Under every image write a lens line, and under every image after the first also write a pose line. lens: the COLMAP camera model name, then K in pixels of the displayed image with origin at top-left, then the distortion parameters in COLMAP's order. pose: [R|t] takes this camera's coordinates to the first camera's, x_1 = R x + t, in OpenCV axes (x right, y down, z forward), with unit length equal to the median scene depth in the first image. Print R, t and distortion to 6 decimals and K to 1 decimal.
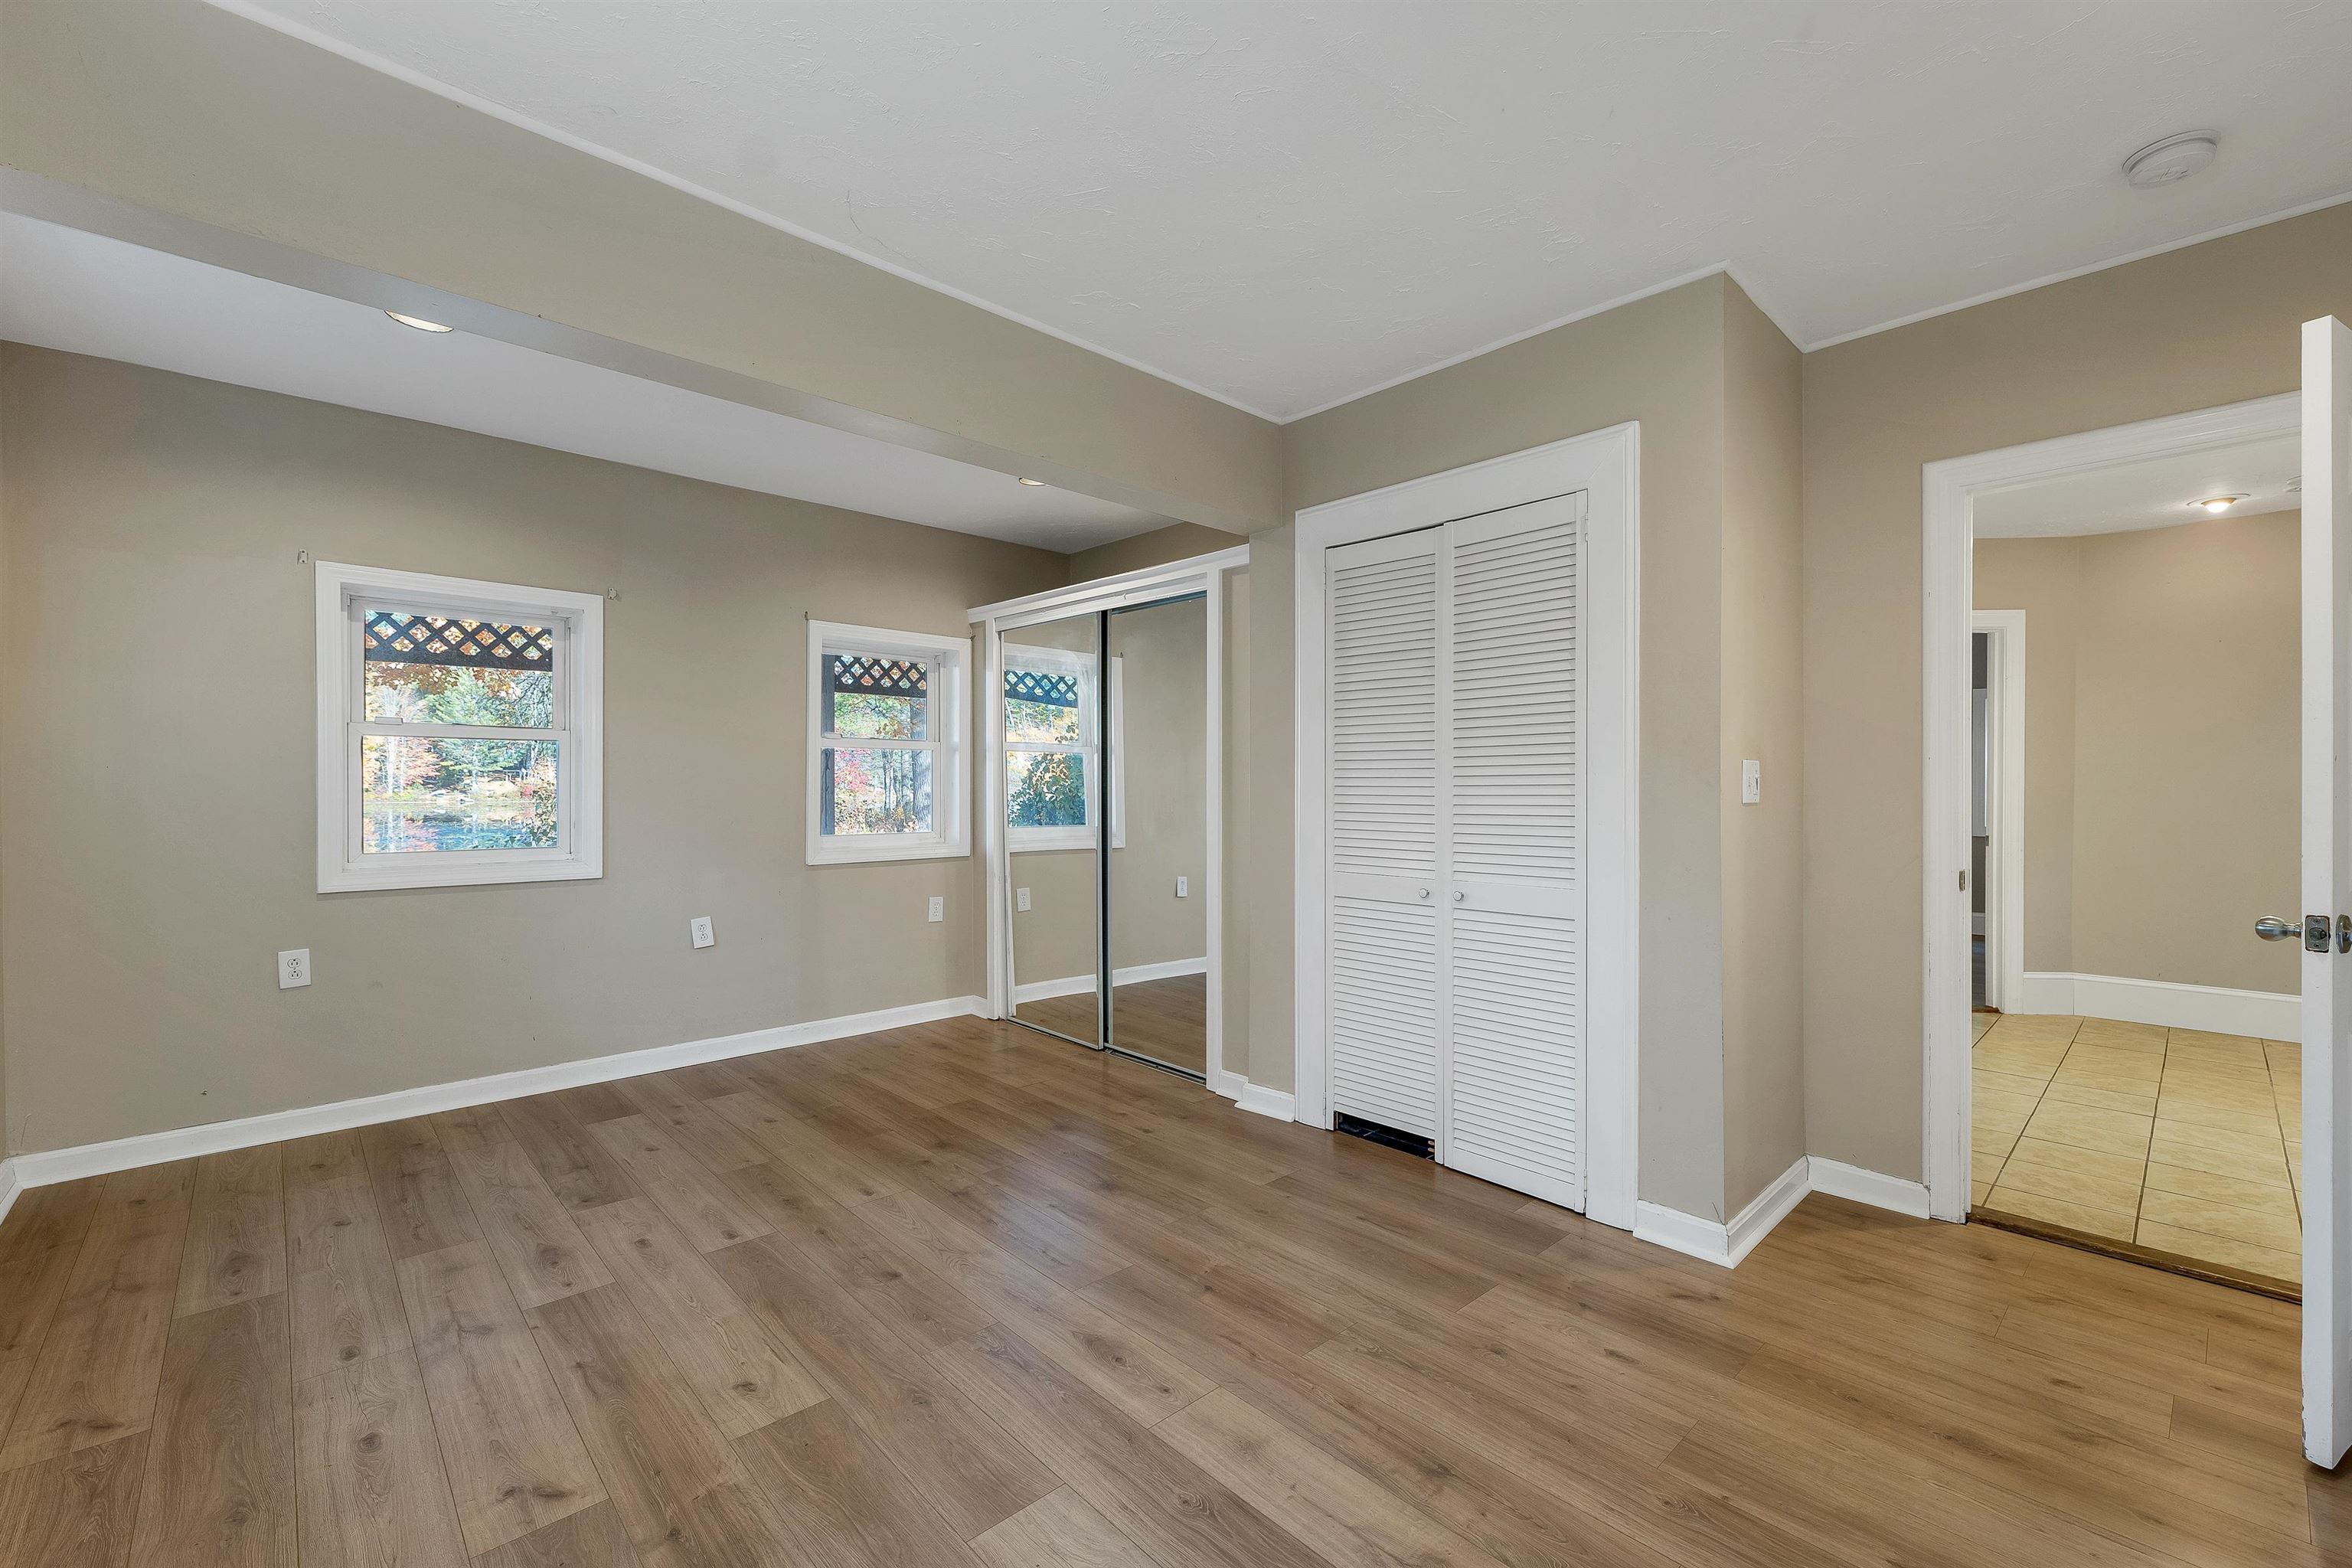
lens RADIAL K [[988.7, 0, 1173.2], [0, 988.7, 780.4], [0, 0, 1]] dist [0.001563, -0.001094]
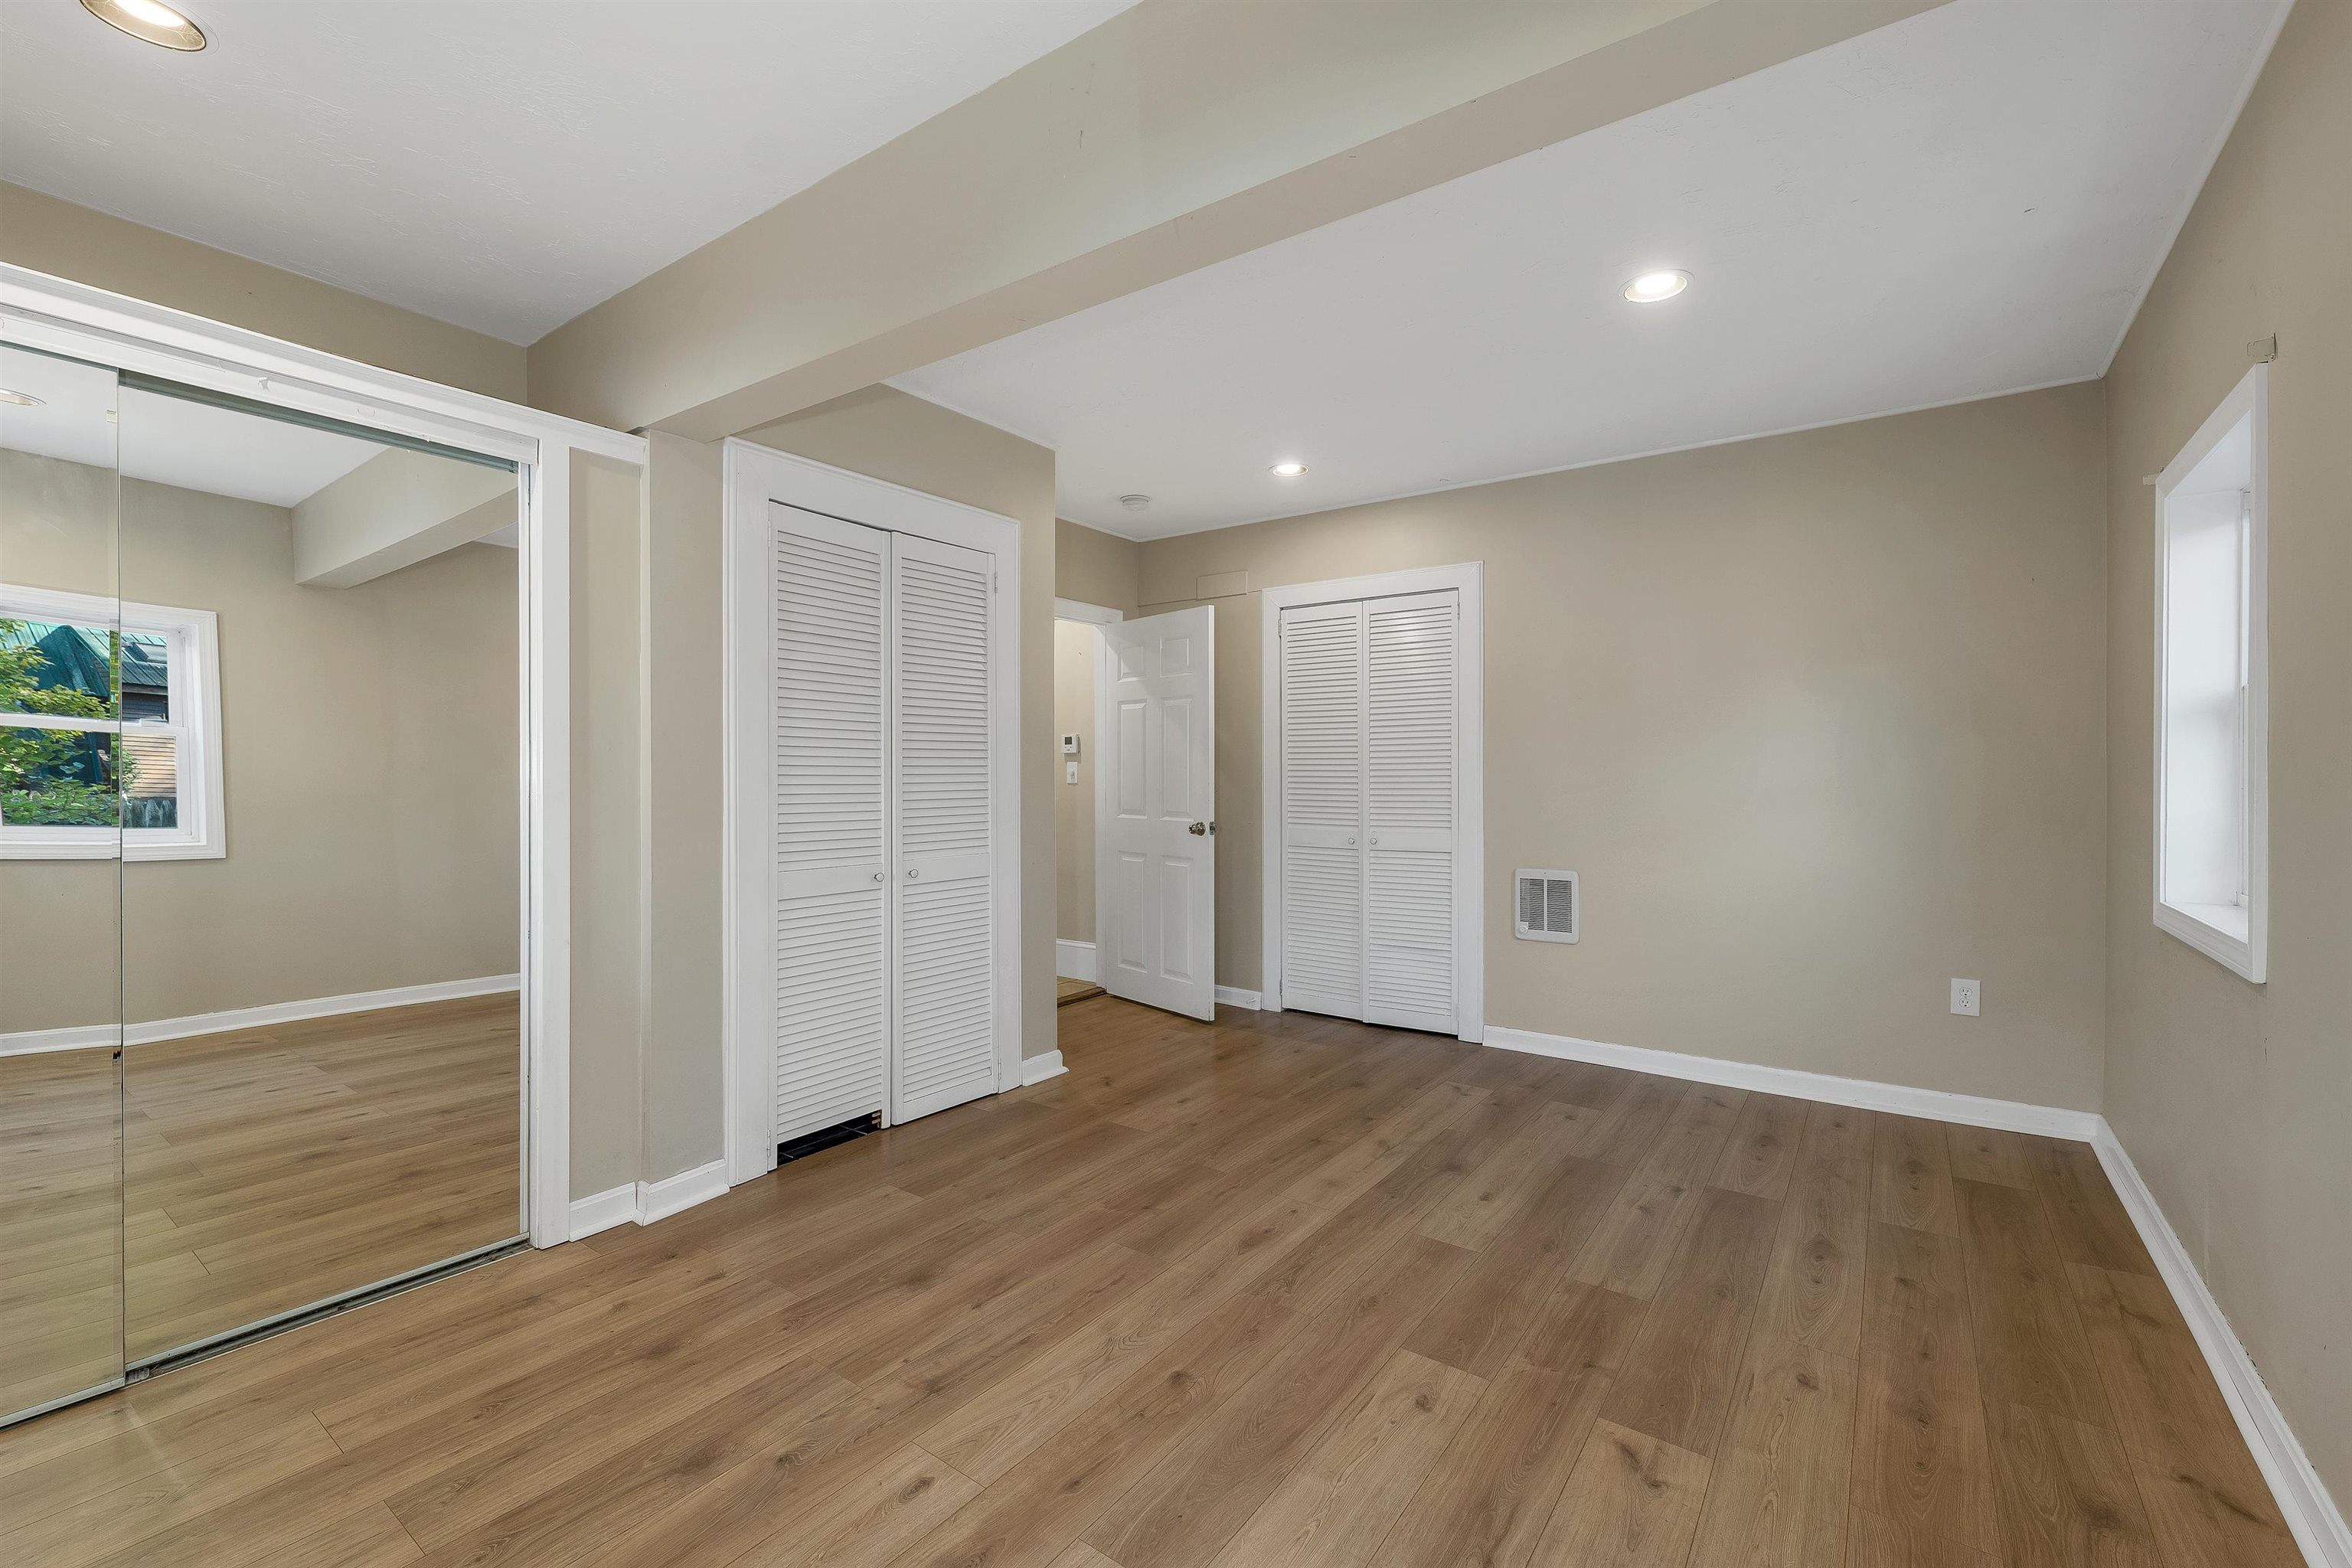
lens RADIAL K [[988.7, 0, 1172.9], [0, 988.7, 786.5], [0, 0, 1]] dist [0.001563, -0.001094]
pose [[-0.193789, -0.014065, 0.980942, -1.144331], [-0.007268, 0.999890, 0.012901, 0.001665], [-0.981016, -0.004629, -0.193870, 1.238061]]
